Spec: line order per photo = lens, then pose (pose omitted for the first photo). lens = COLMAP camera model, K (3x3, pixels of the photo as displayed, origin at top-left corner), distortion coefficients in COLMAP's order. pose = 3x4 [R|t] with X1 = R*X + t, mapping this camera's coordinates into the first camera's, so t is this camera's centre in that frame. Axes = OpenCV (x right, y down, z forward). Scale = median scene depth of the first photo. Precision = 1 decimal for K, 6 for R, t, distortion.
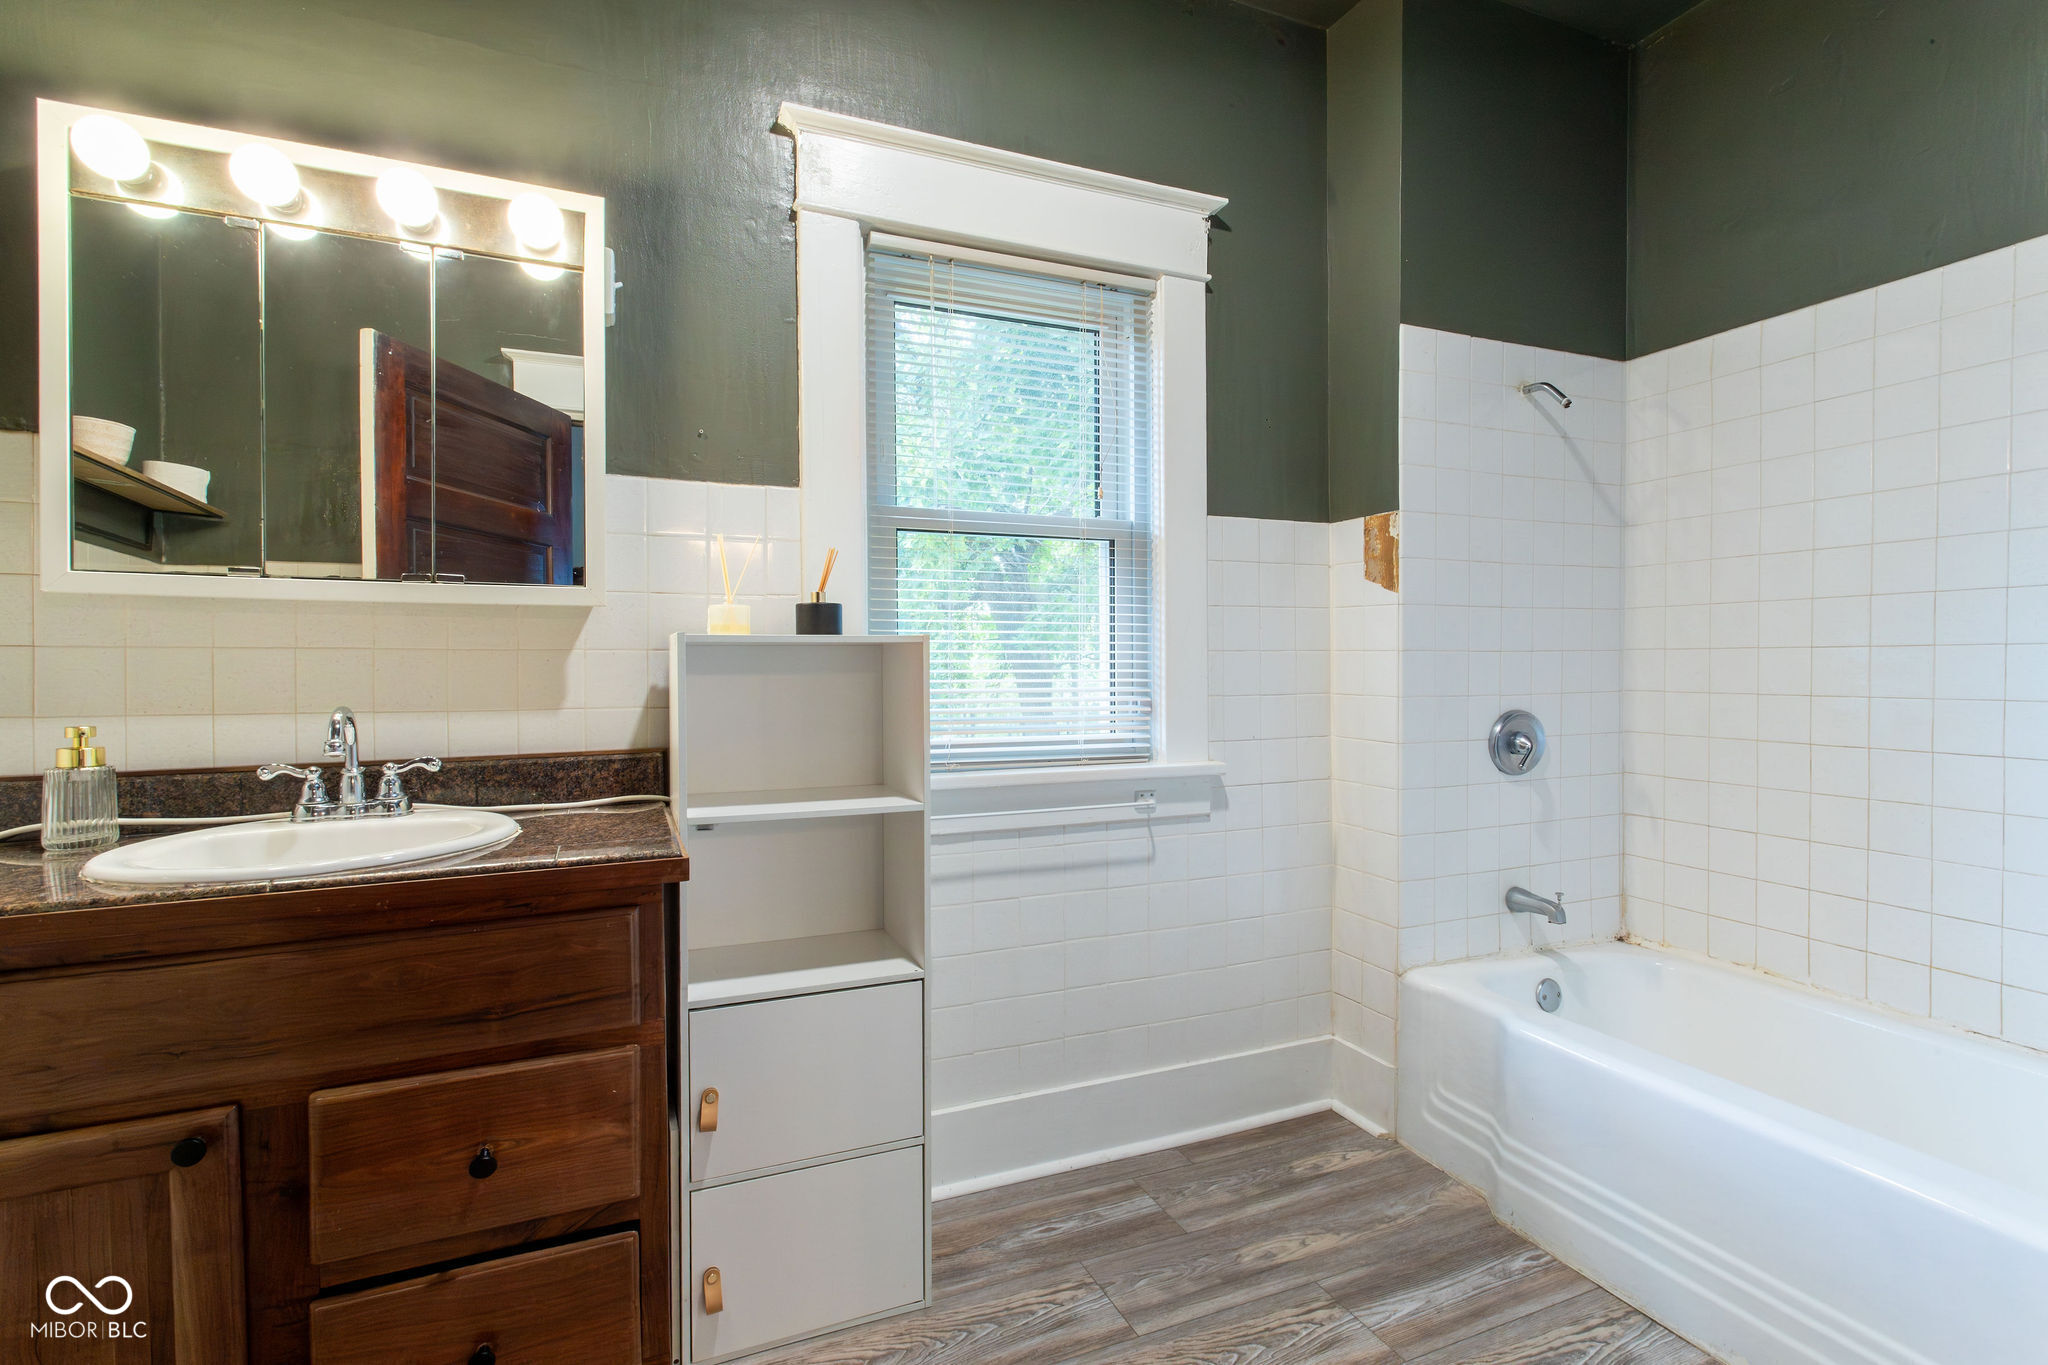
lens RADIAL K [[956.0, 0, 1024.0], [0, 956.0, 711.7], [0, 0, 1]] dist [0.000992, 0.000609]
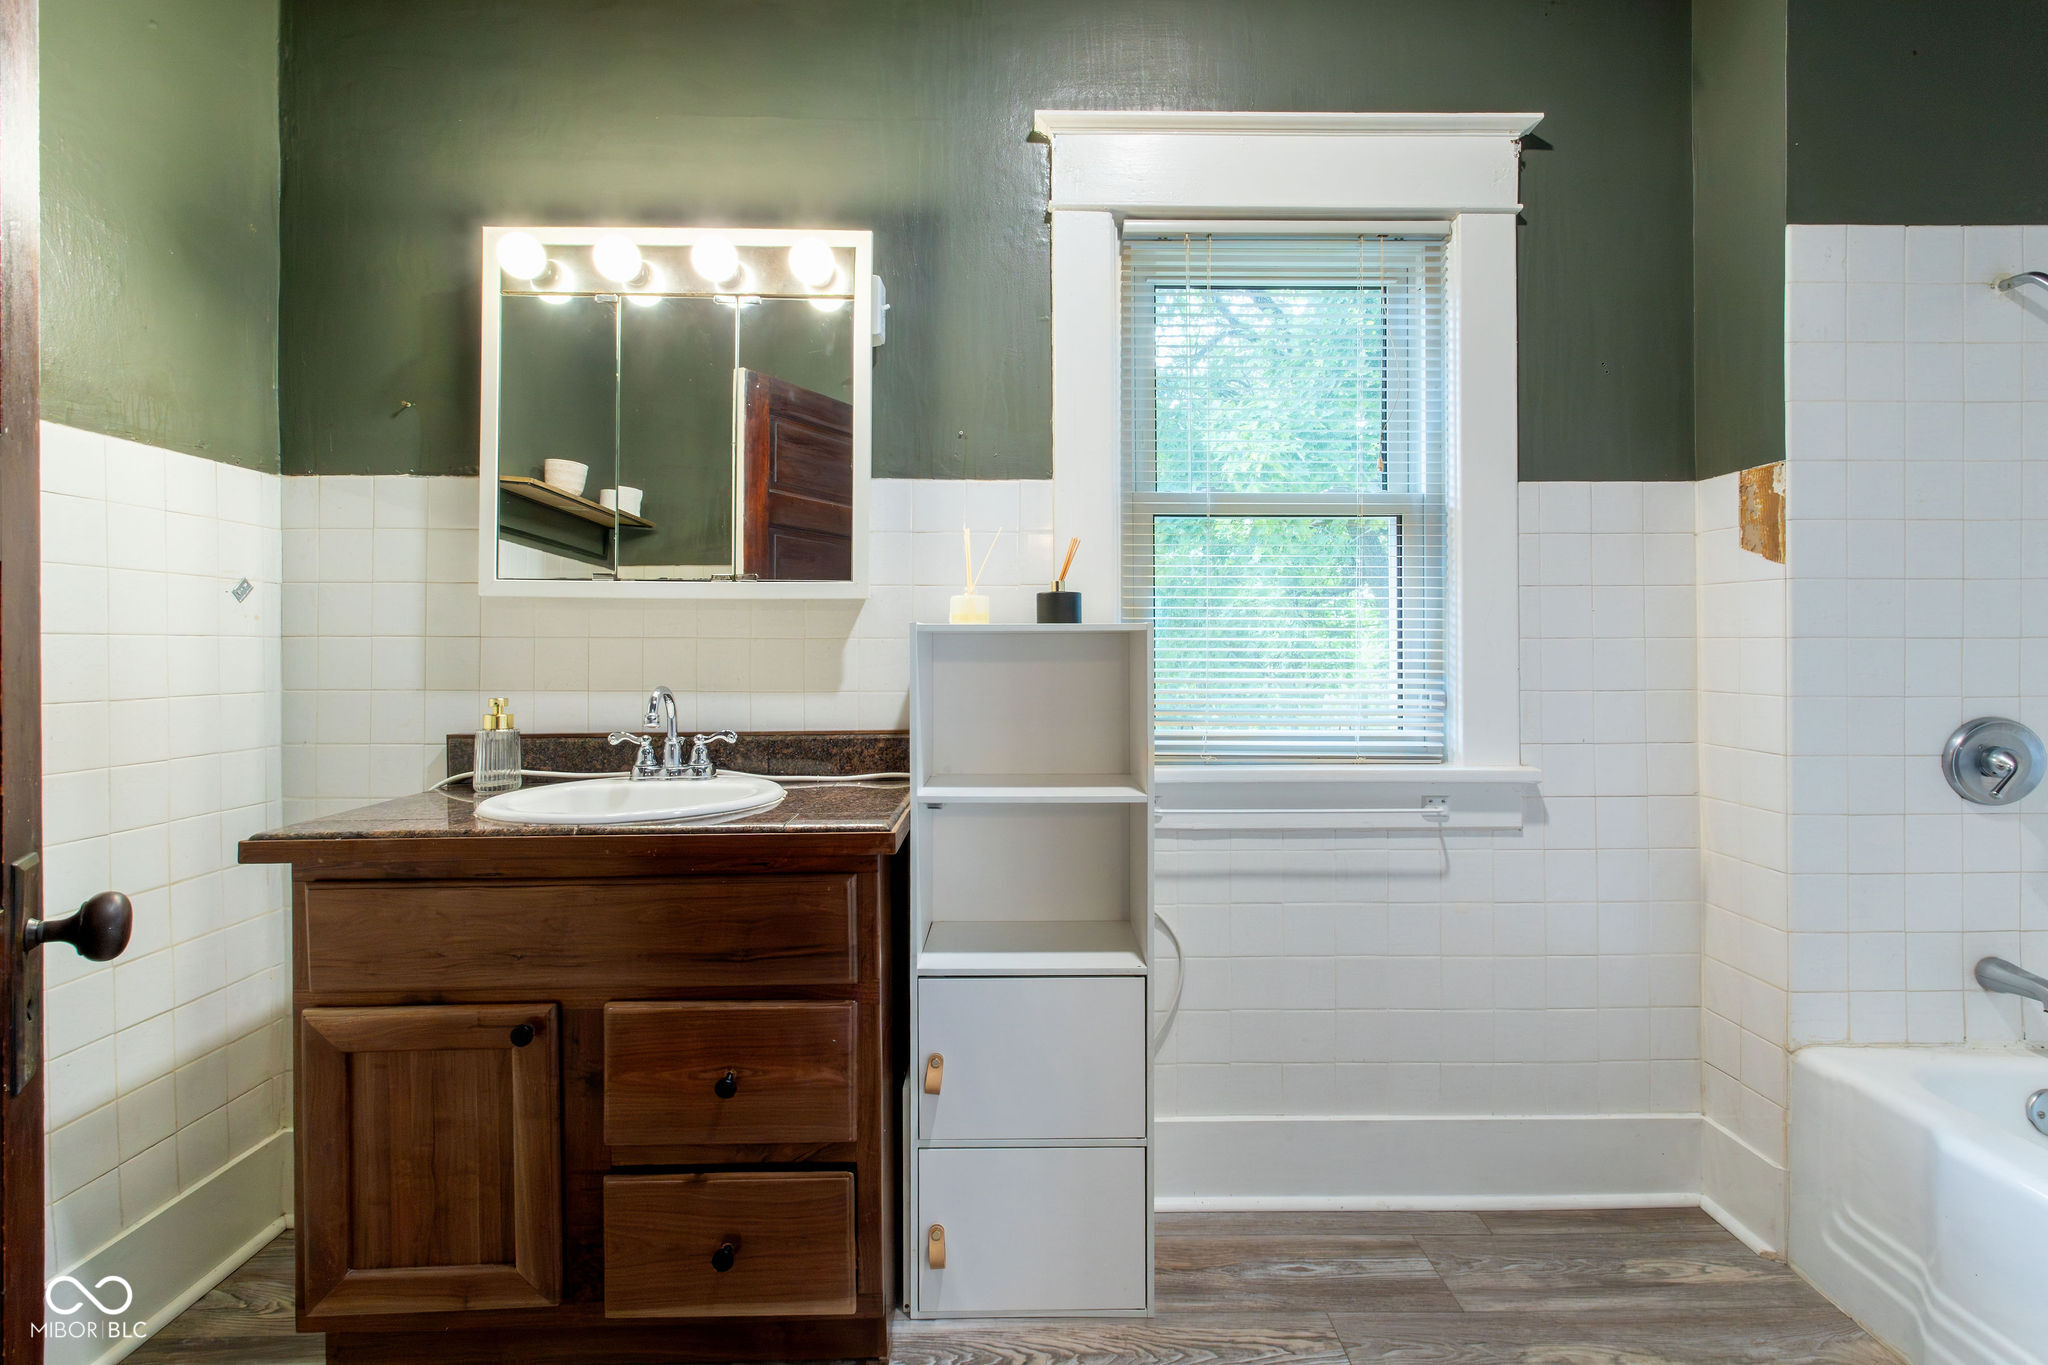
lens RADIAL K [[976.1, 0, 1038.5], [0, 976.1, 684.1], [0, 0, 1]] dist [0.001004, 0.001157]
pose [[0.927482, 0.015689, -0.373538, 0.135378], [-0.021765, 0.999690, -0.012055, -0.002573], [0.373233, 0.019311, 0.927537, 0.026746]]
